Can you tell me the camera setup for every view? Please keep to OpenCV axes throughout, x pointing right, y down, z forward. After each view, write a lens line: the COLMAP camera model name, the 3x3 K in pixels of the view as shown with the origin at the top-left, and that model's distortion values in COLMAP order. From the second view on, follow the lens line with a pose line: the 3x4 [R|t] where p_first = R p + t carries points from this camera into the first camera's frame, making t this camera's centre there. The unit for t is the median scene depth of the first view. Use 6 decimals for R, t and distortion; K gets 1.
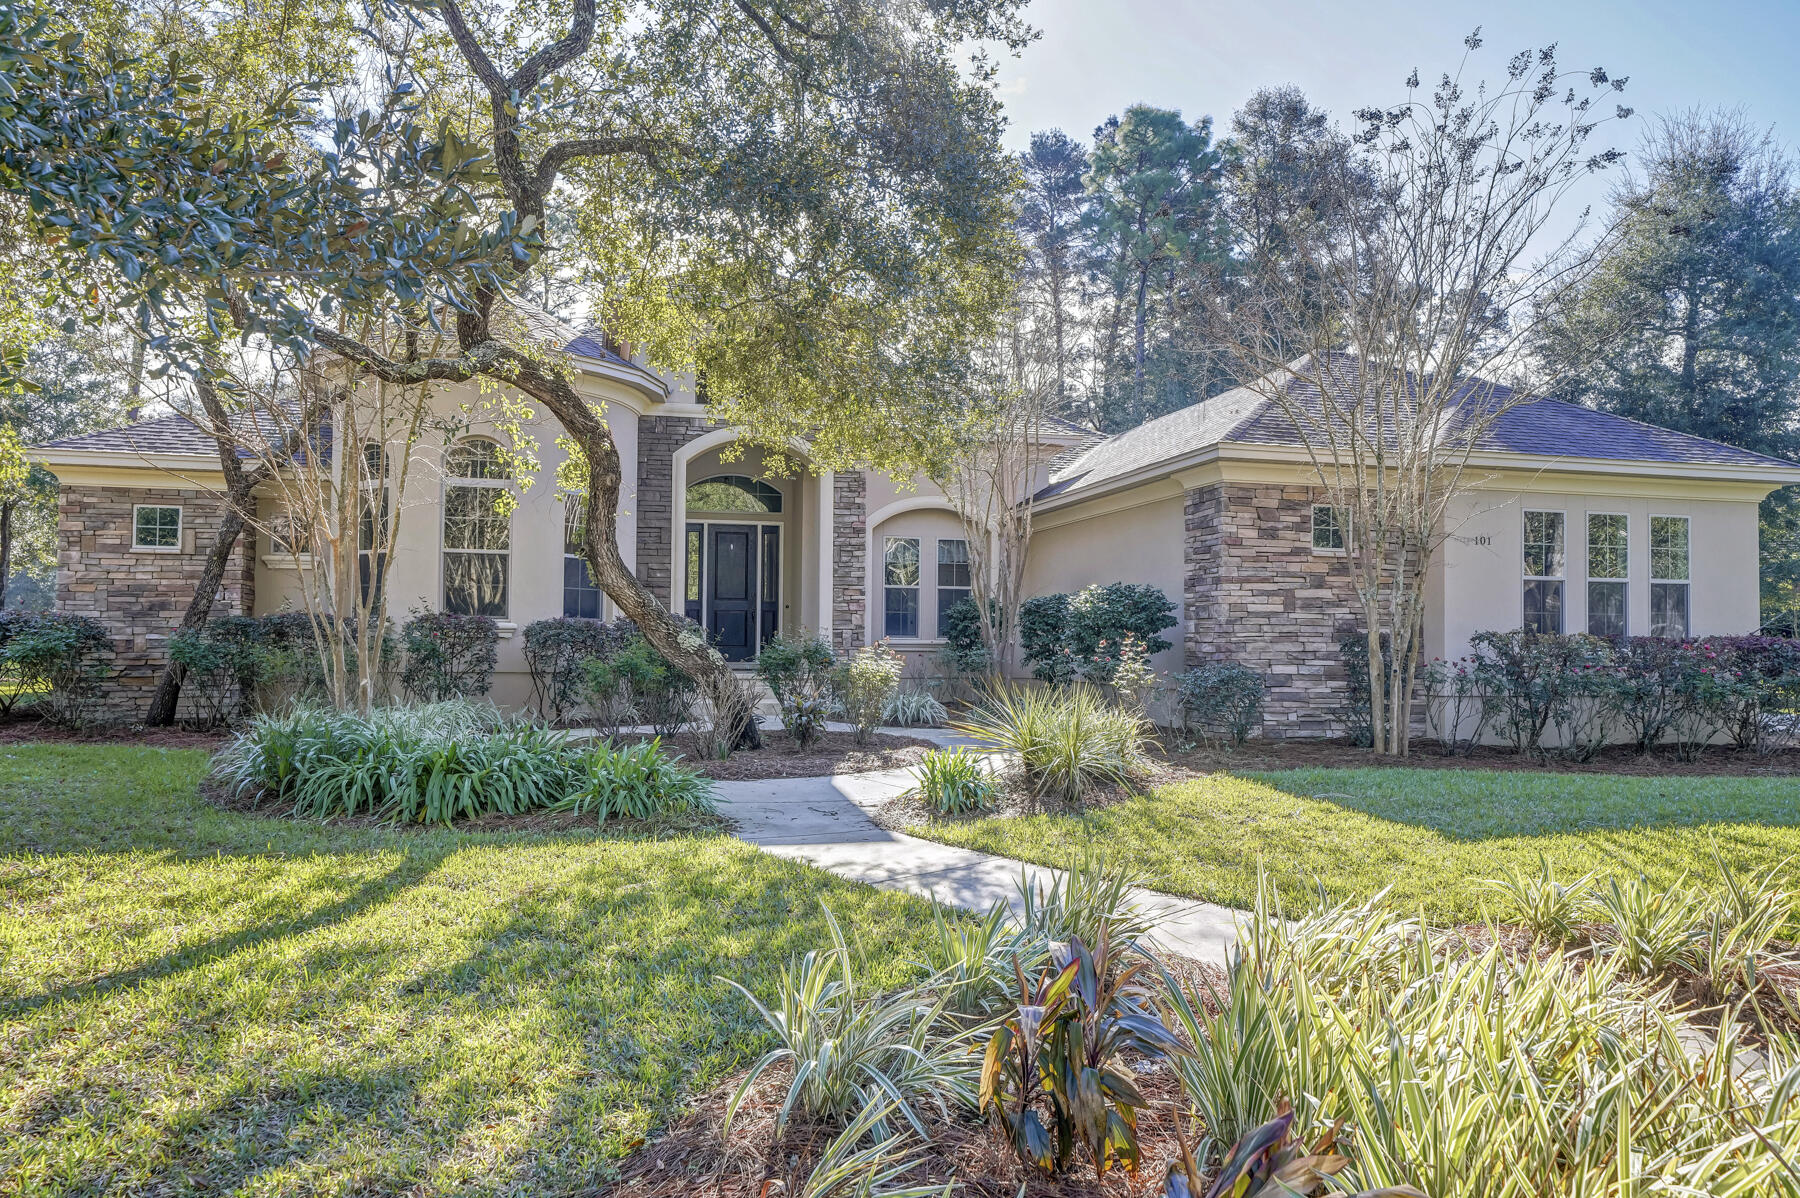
lens RADIAL K [[1187.9, 0, 900.0], [0, 1187.9, 599.0], [0, 0, 1]] dist [0.003472, 0.001109]
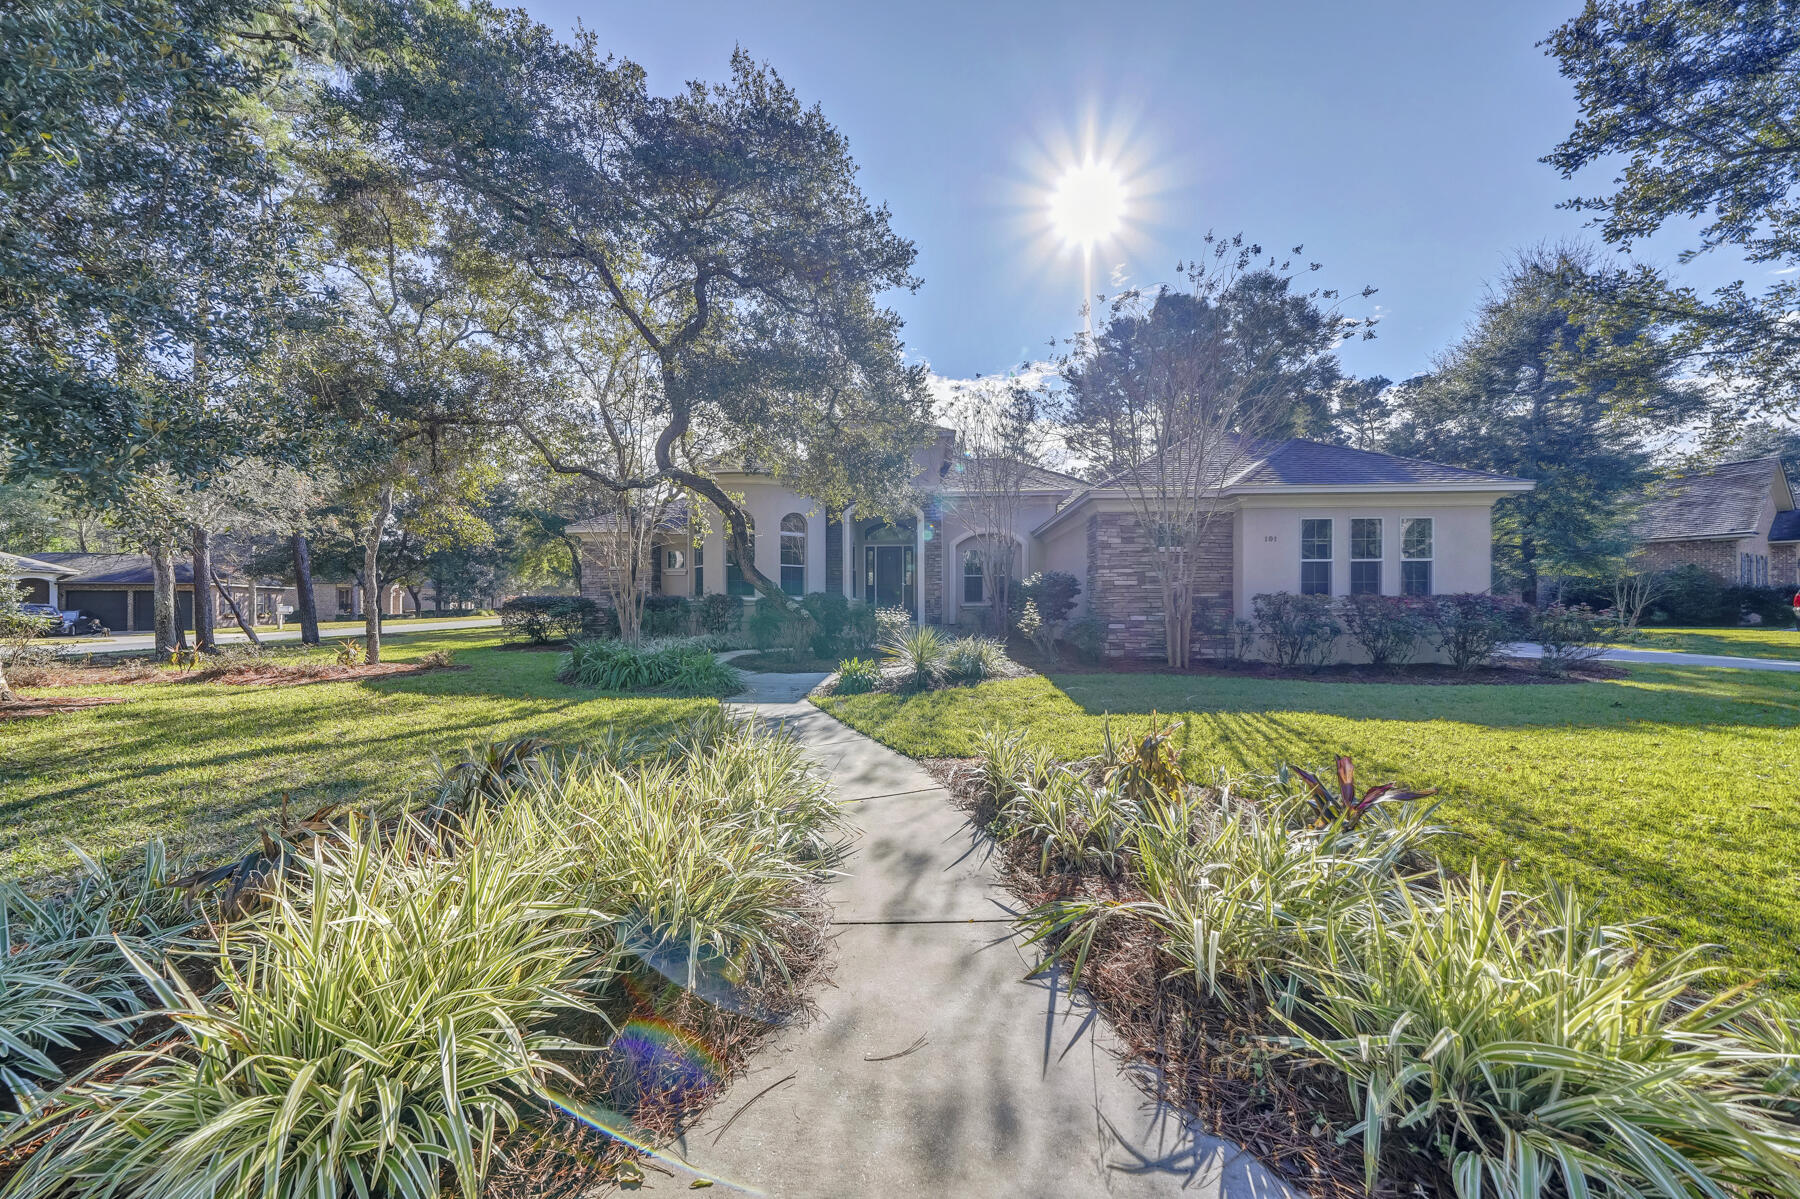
lens RADIAL K [[619.5, 0, 892.0], [0, 619.5, 598.0], [0, 0, 1]] dist [-0.005885, 0.000251]
pose [[0.953495, -0.016656, -0.300947, 0.246232], [0.023191, 0.999566, 0.018155, 0.004891], [0.300514, -0.024290, 0.953468, 0.027403]]
